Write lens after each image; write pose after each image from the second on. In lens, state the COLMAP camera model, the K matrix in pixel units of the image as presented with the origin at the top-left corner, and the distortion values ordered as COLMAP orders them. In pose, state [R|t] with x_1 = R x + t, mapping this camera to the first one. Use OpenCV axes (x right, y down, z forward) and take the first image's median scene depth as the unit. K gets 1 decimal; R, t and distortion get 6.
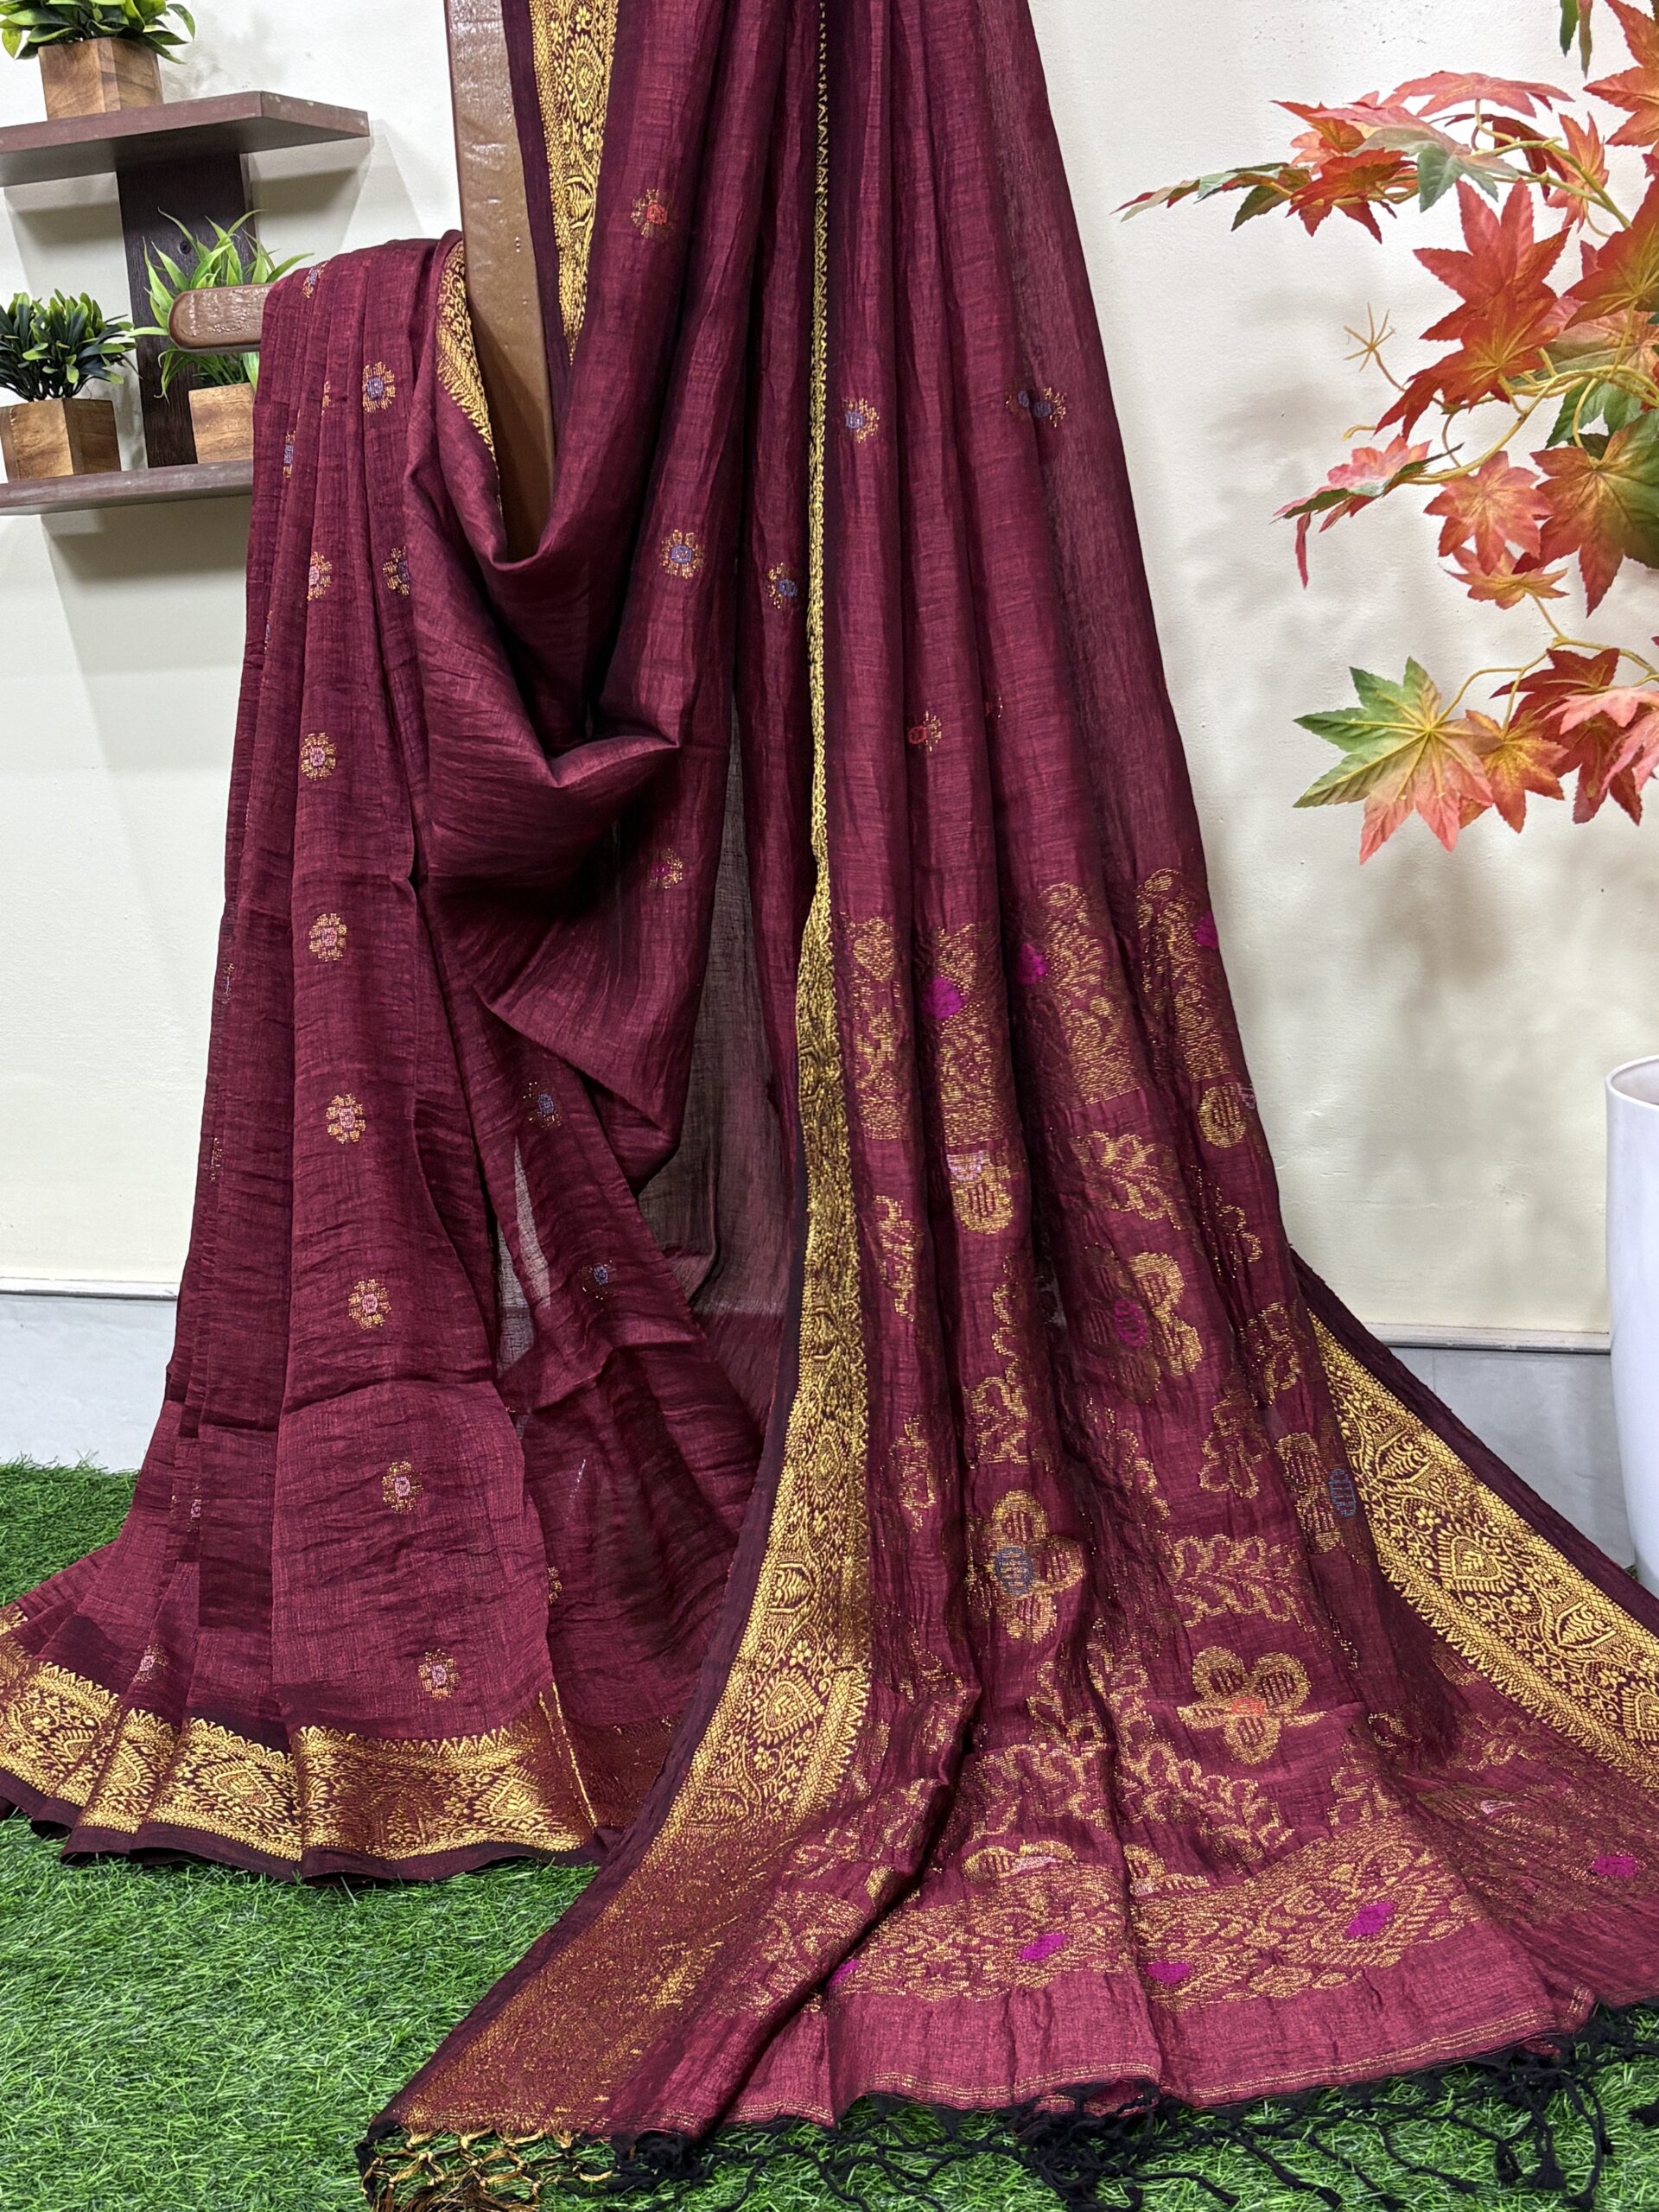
lens RADIAL K [[2726.5, 0, 806.1], [0, 2726.5, 1192.7], [0, 0, 1]] dist [0.099348, 0.000000]
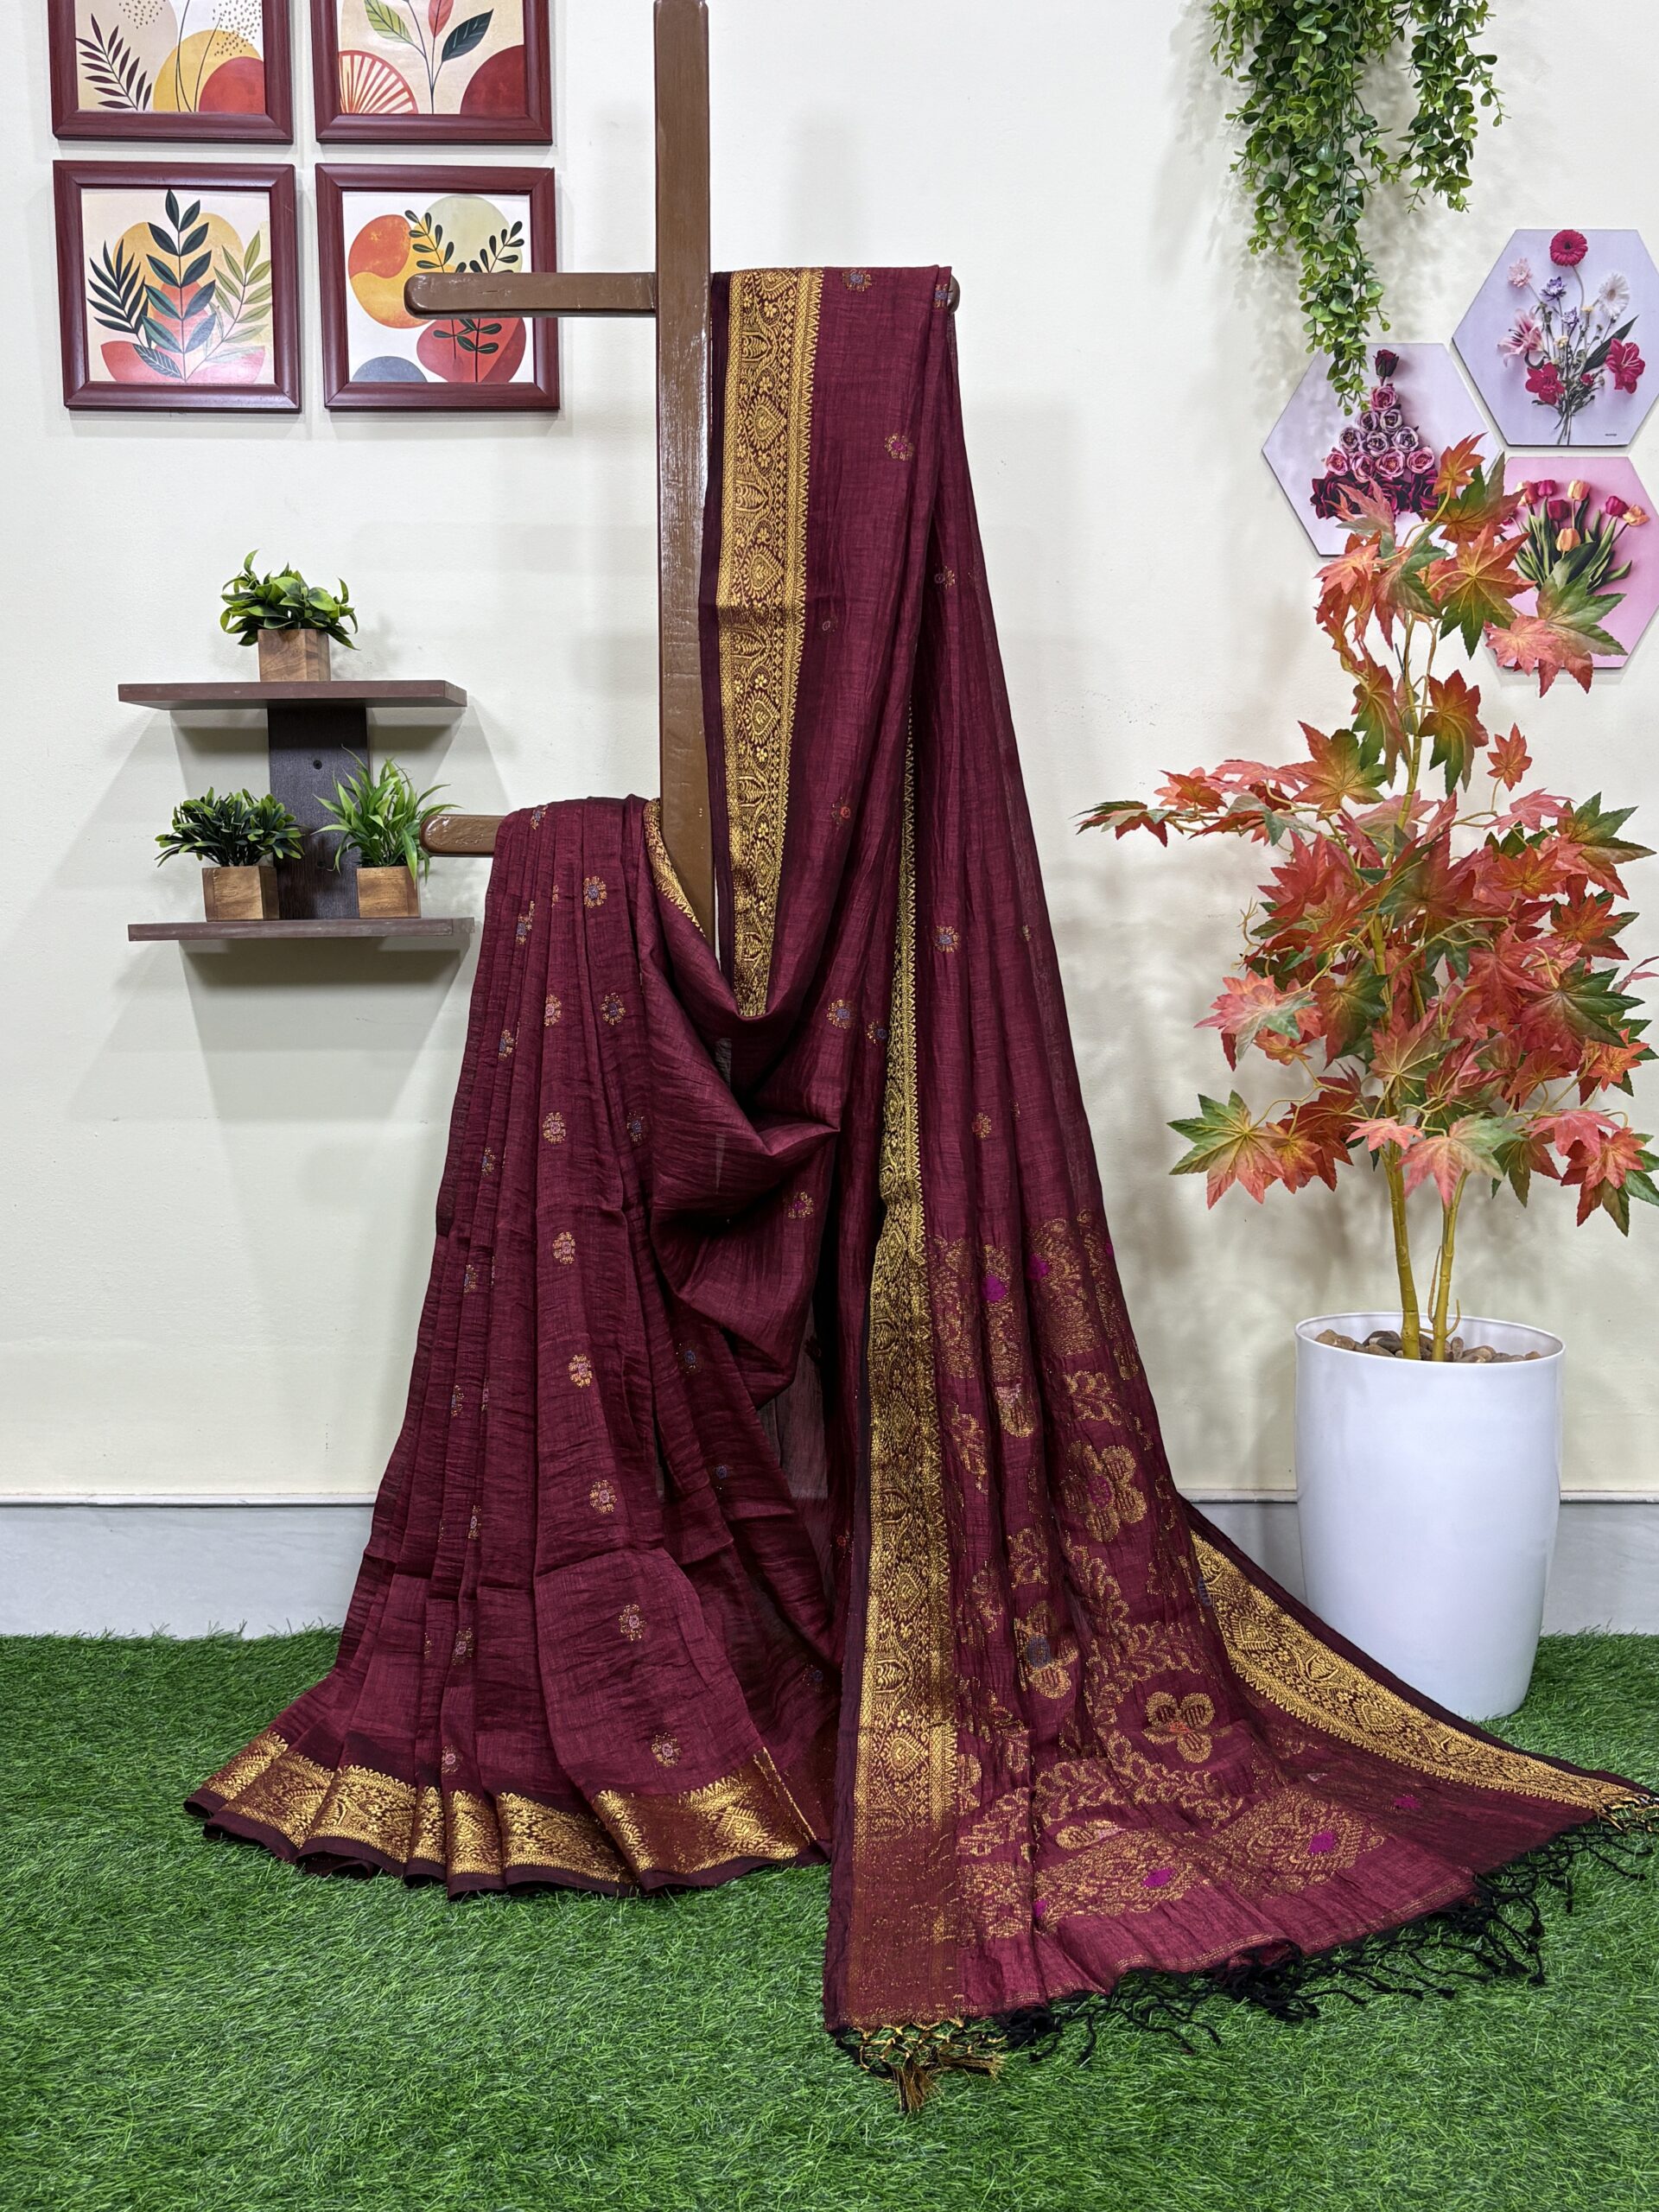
lens RADIAL K [[2101.7, 0, 845.9], [0, 2101.7, 1163.5], [0, 0, 1]] dist [0.043084, 0.000000]
pose [[0.939039, 0.017707, 0.343356, -0.436889], [0.021584, 0.993667, -0.110273, -0.010395], [-0.343134, 0.110961, 0.932709, -0.125710]]
